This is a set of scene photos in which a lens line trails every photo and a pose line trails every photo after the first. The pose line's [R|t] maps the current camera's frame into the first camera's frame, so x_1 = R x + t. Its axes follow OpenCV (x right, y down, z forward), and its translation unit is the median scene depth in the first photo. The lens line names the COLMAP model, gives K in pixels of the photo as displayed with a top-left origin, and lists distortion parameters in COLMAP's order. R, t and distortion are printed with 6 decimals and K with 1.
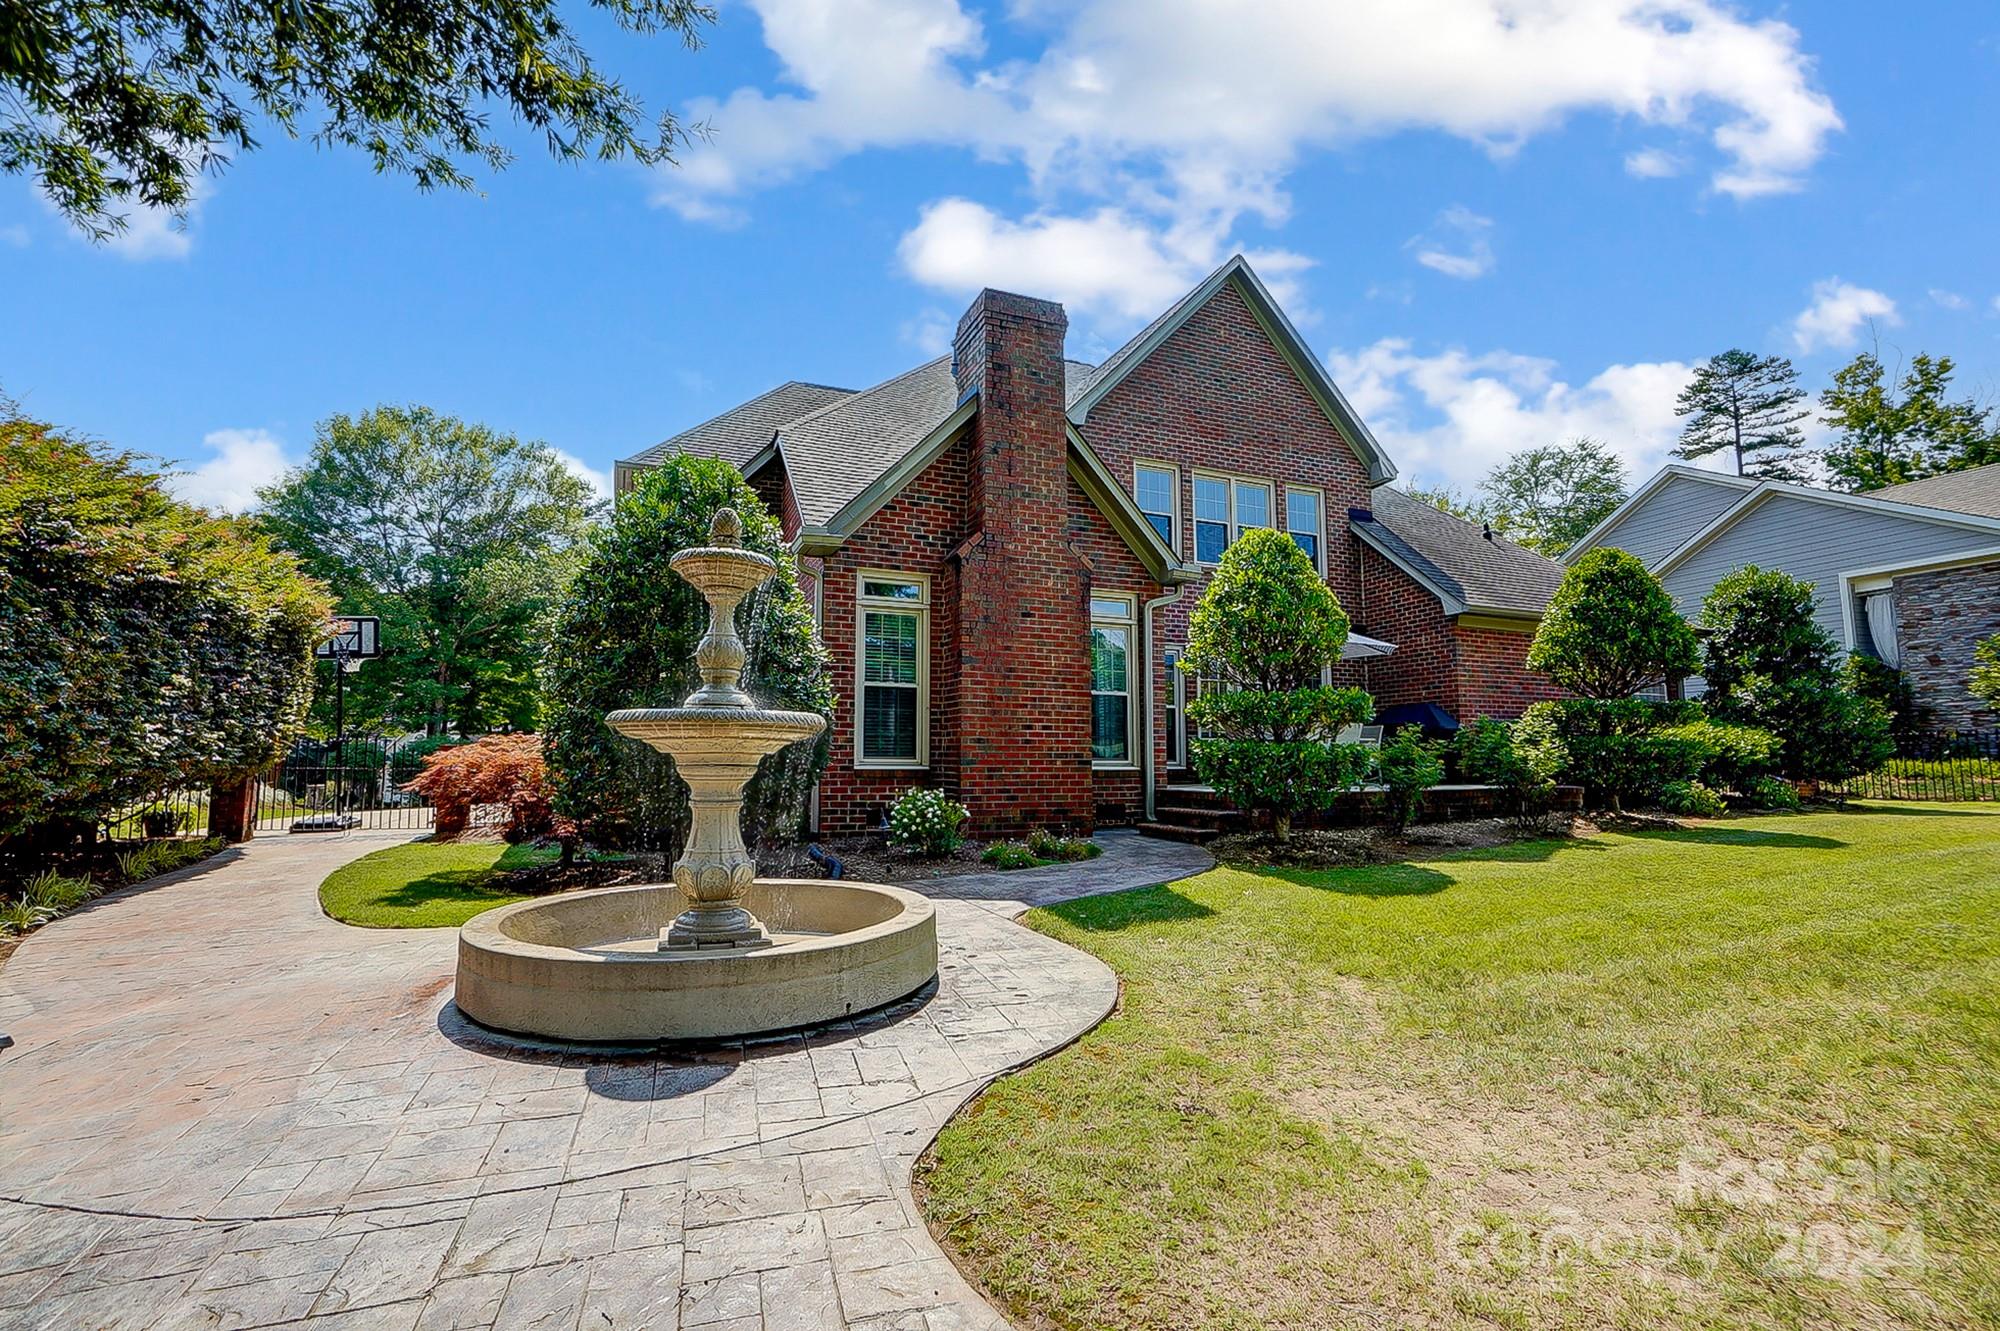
lens RADIAL K [[900.7, 0, 1002.3], [0, 900.7, 671.2], [0, 0, 1]] dist [-0.031172, 0.006949]
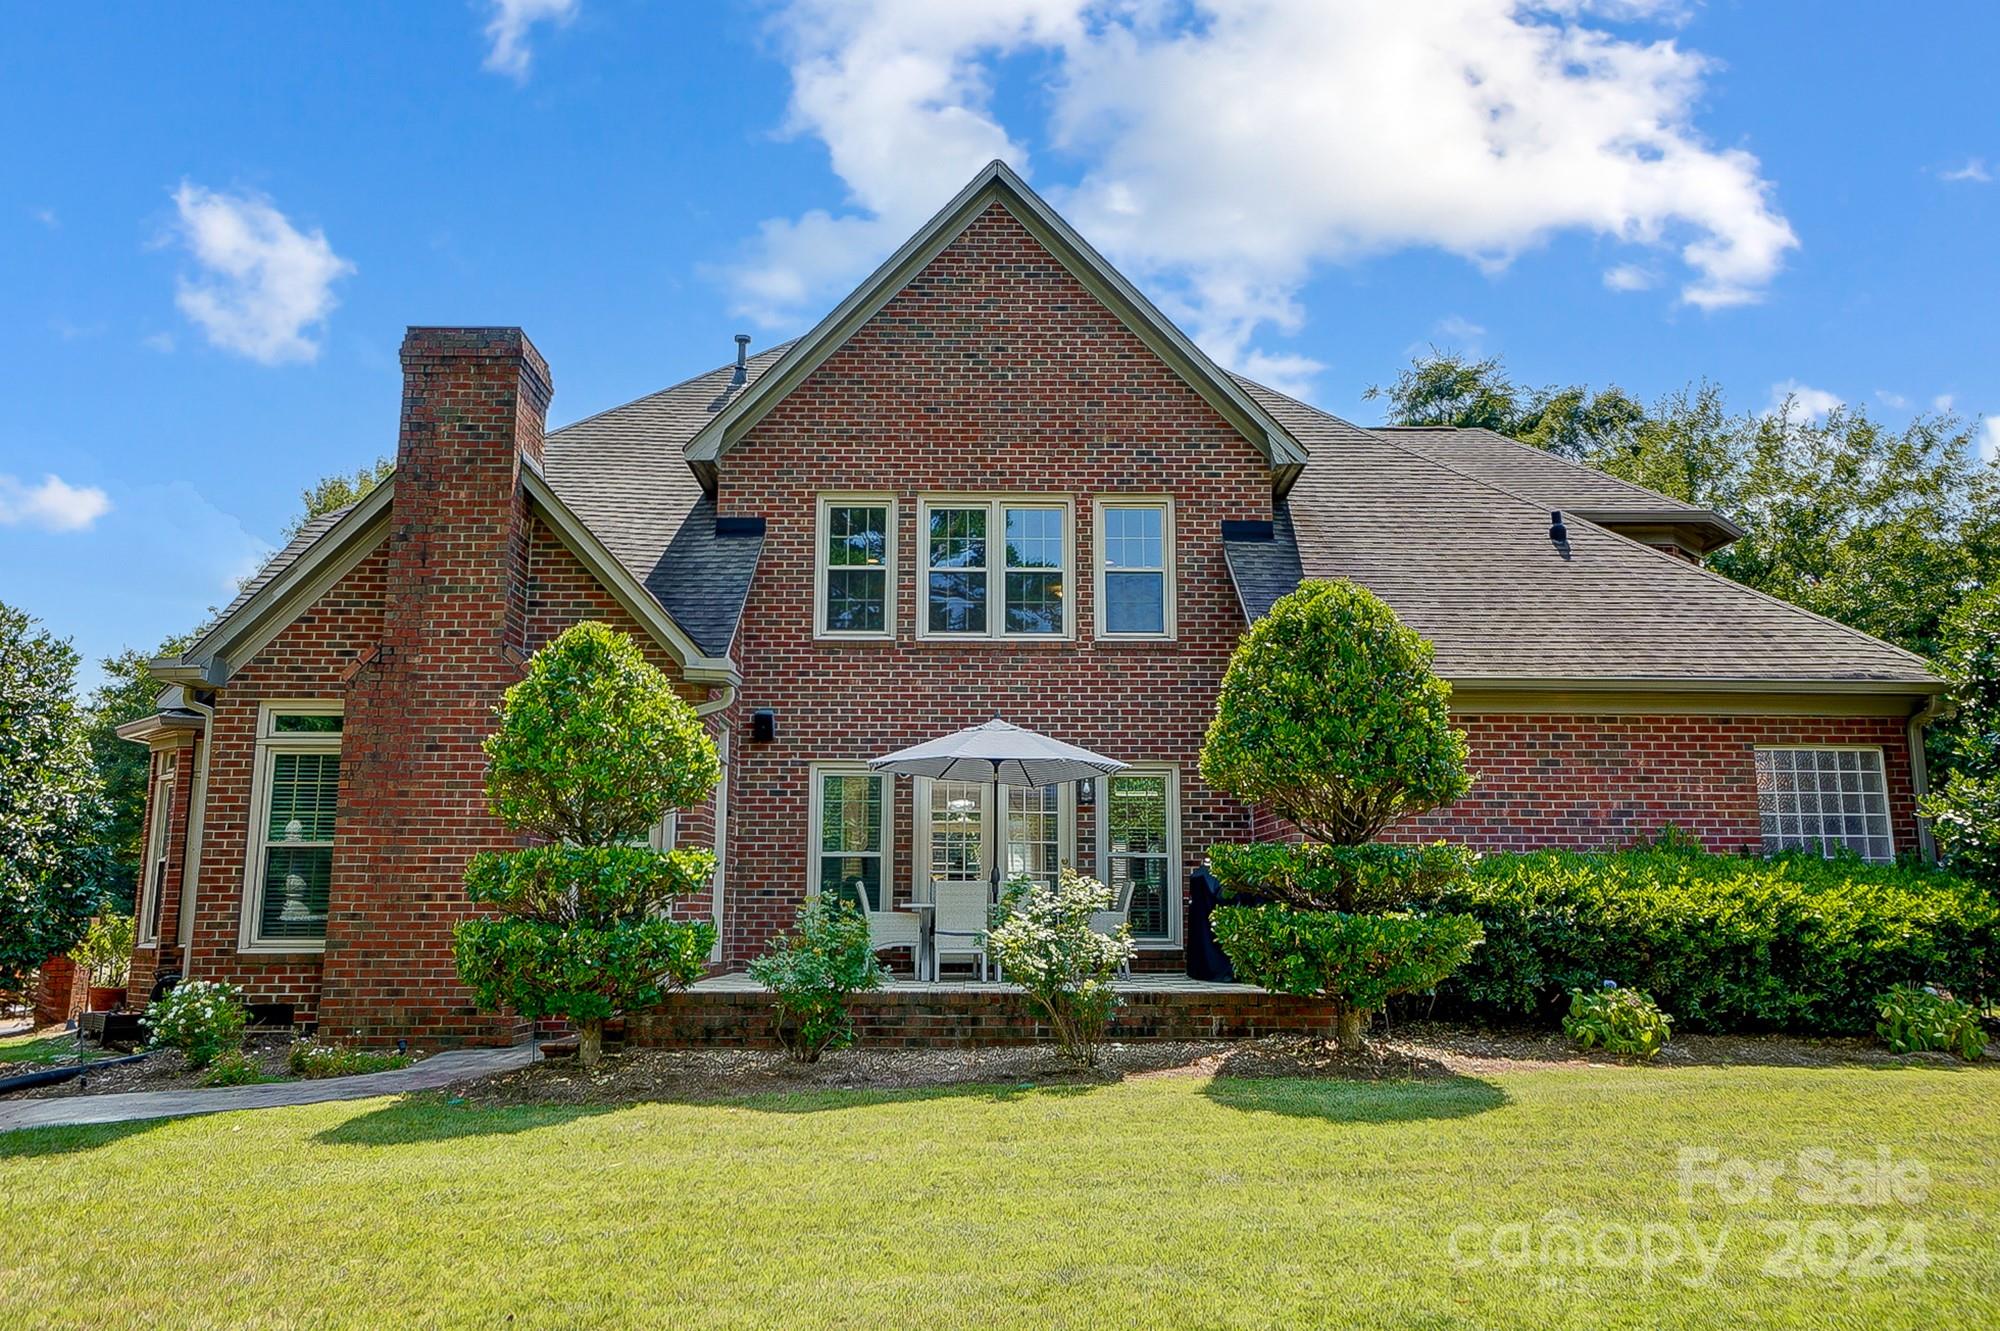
lens RADIAL K [[1515.2, 0, 998.7], [0, 1515.2, 662.6], [0, 0, 1]] dist [0.009023, 0.000499]
pose [[0.929681, -0.065529, -0.362489, 0.944183], [0.038702, 0.995980, -0.080789, -0.012599], [0.366326, 0.061079, 0.928480, -0.018129]]
